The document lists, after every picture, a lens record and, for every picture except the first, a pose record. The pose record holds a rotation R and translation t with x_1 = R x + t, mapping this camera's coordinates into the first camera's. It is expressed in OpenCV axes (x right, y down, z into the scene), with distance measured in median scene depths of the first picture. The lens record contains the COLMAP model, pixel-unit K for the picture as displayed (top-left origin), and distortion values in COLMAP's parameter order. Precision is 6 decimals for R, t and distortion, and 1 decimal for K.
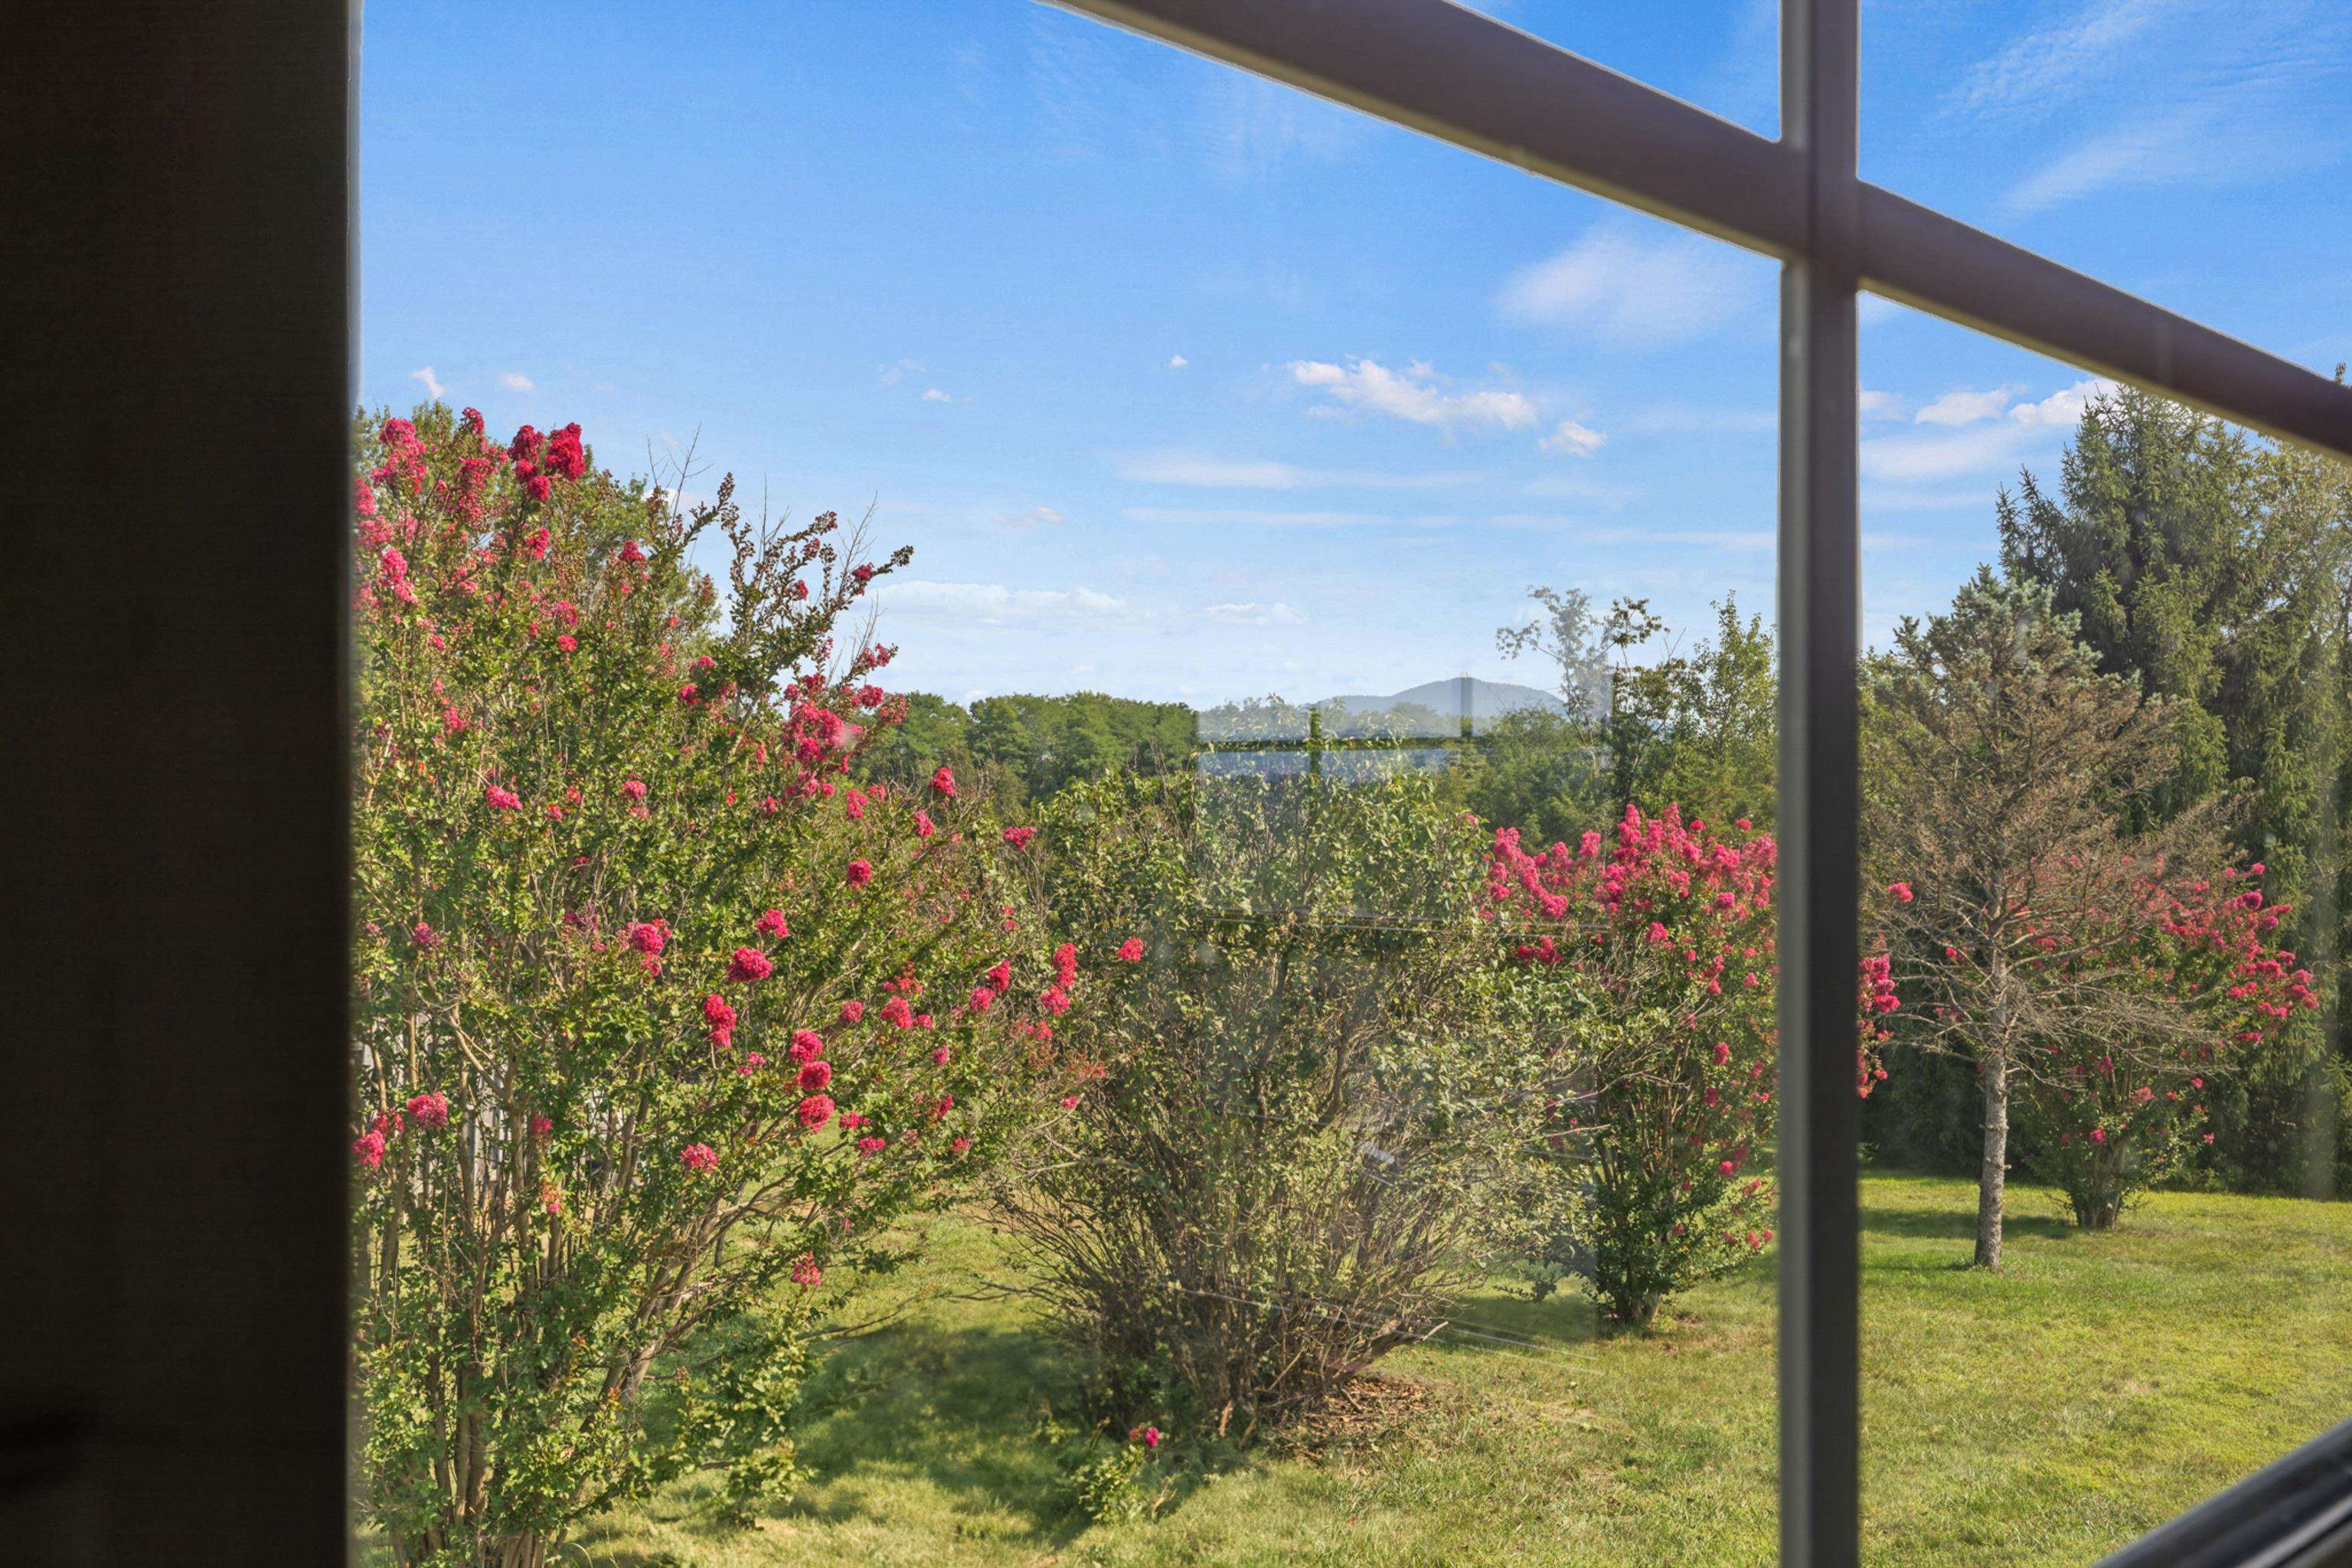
lens RADIAL K [[2309.9, 0, 1170.7], [0, 2309.9, 813.0], [0, 0, 1]] dist [0.005205, 0.004946]
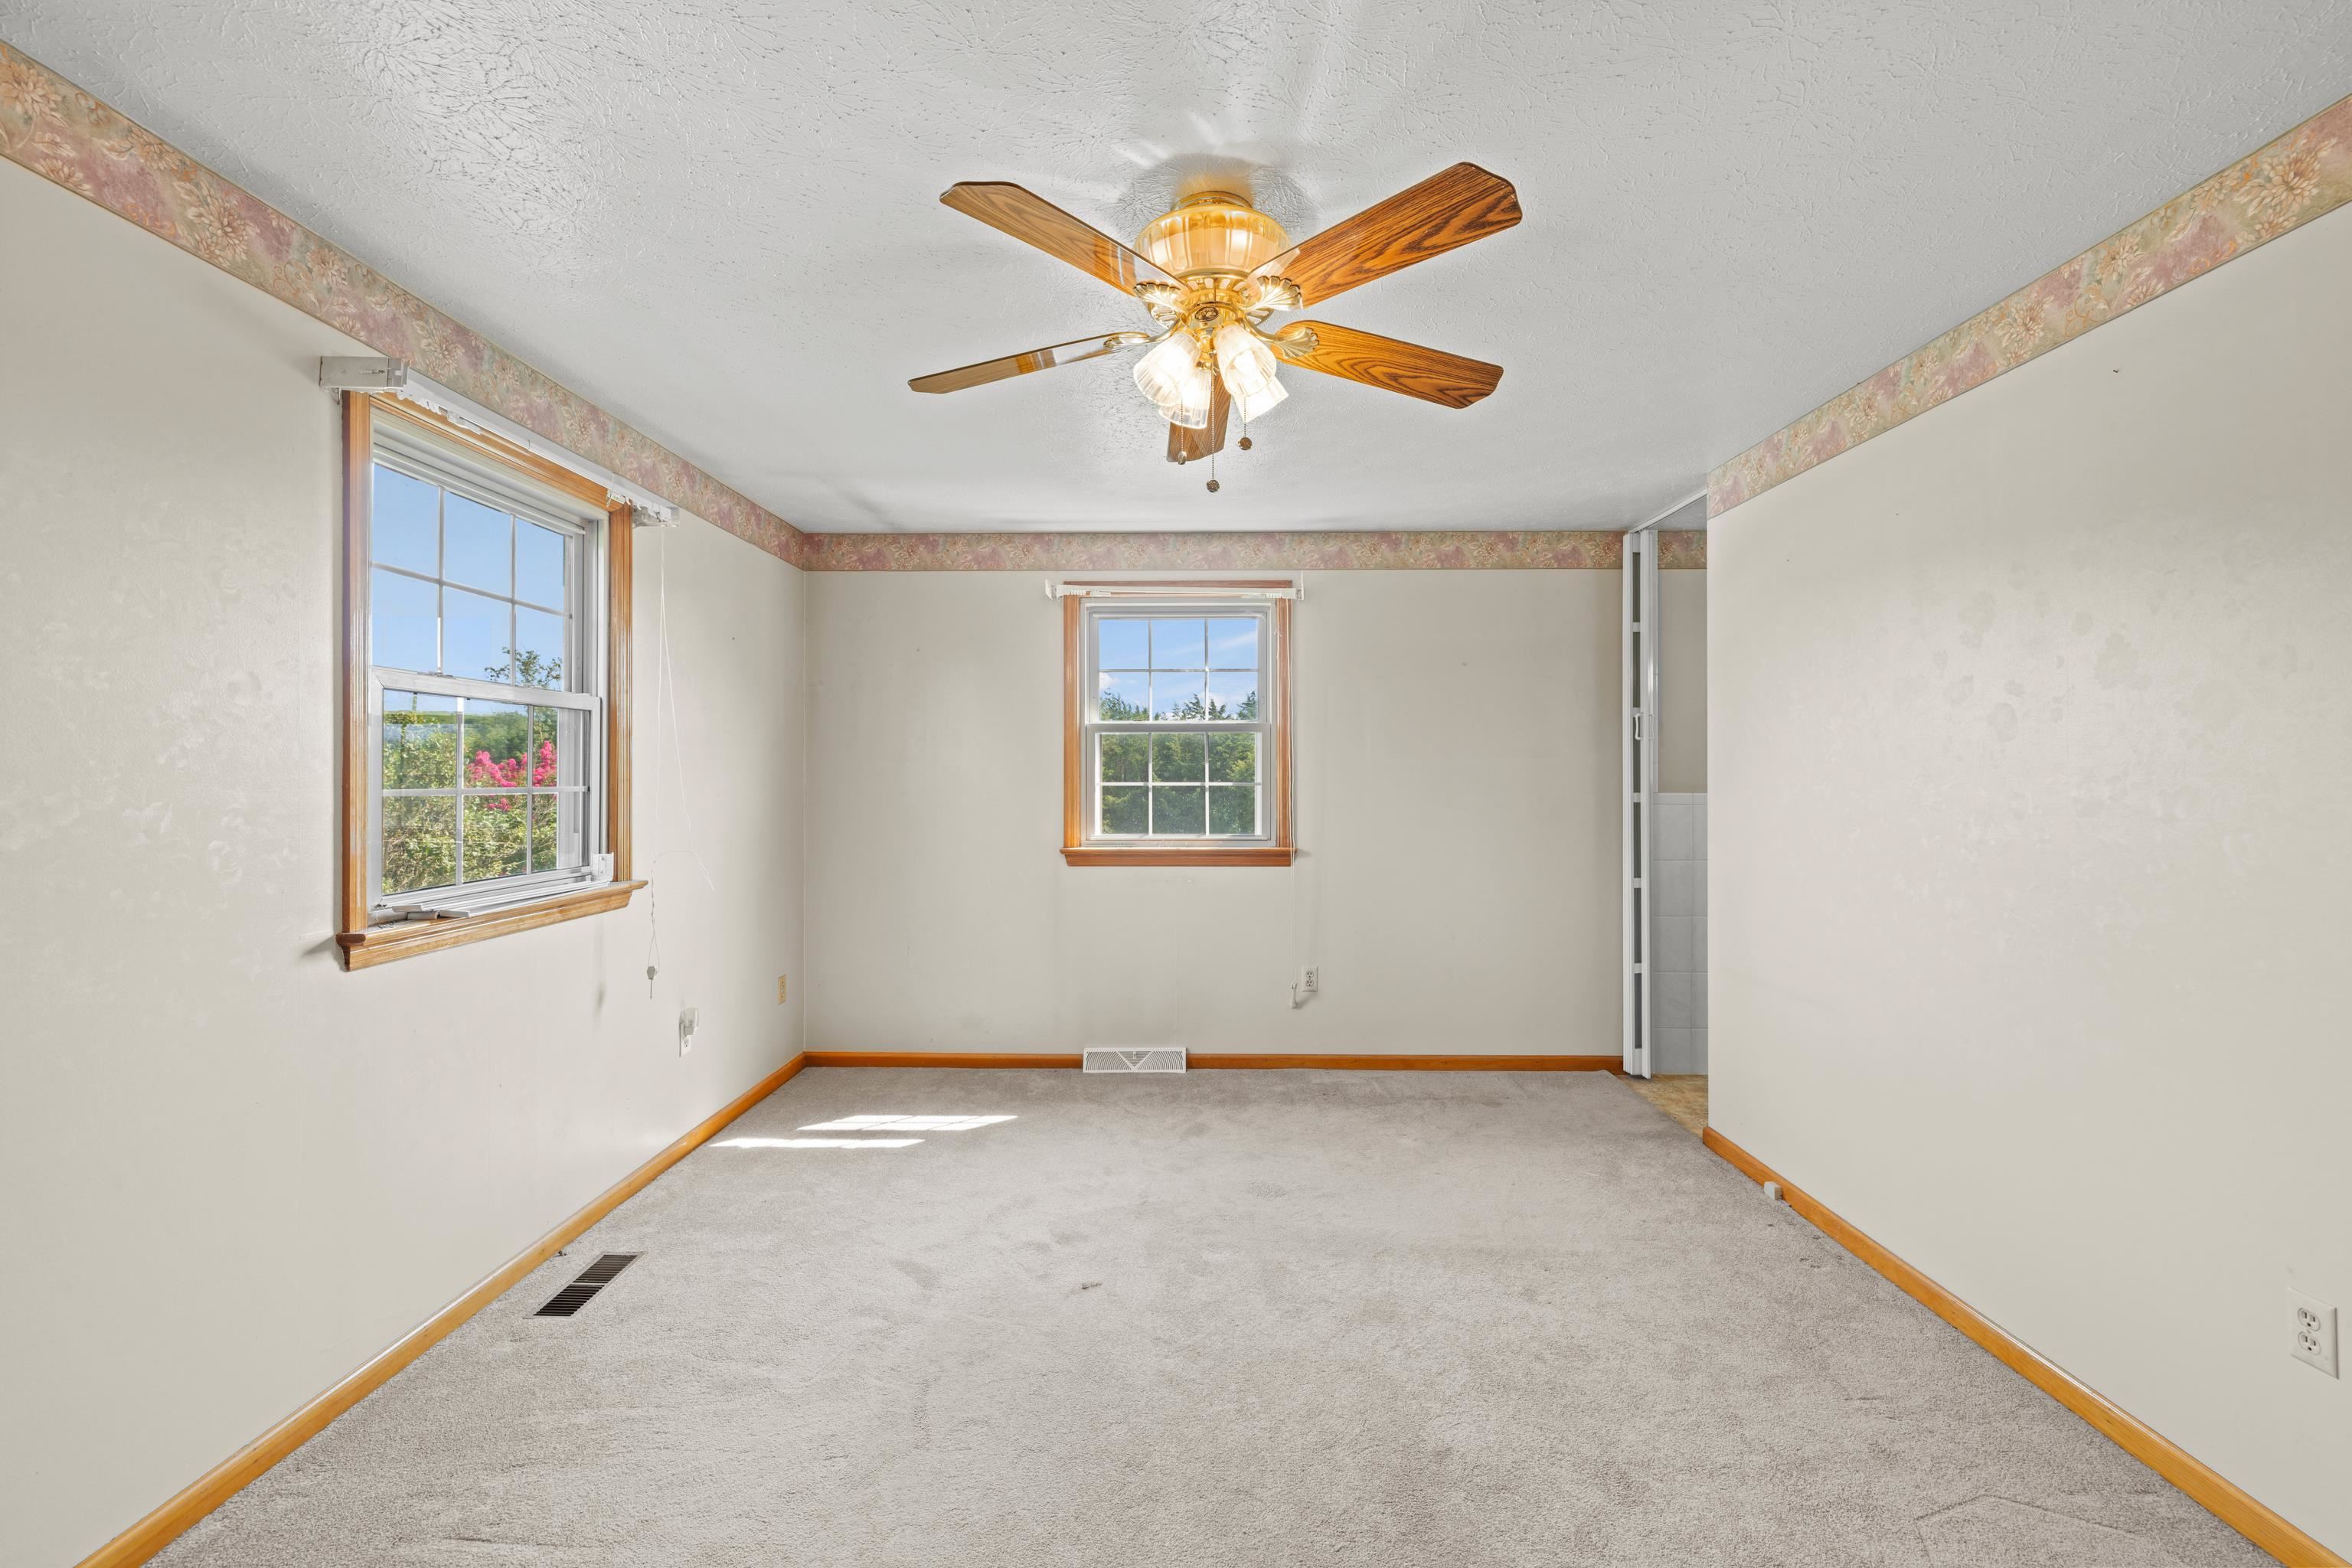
lens RADIAL K [[988.2, 0, 1176.1], [0, 988.2, 774.1], [0, 0, 1]] dist [0.000423, 0.000197]
pose [[0.732122, 0.003540, 0.681165, -0.015814], [-0.008216, 0.999960, 0.003634, 0.024137], [-0.681124, -0.008257, 0.732121, -0.178155]]
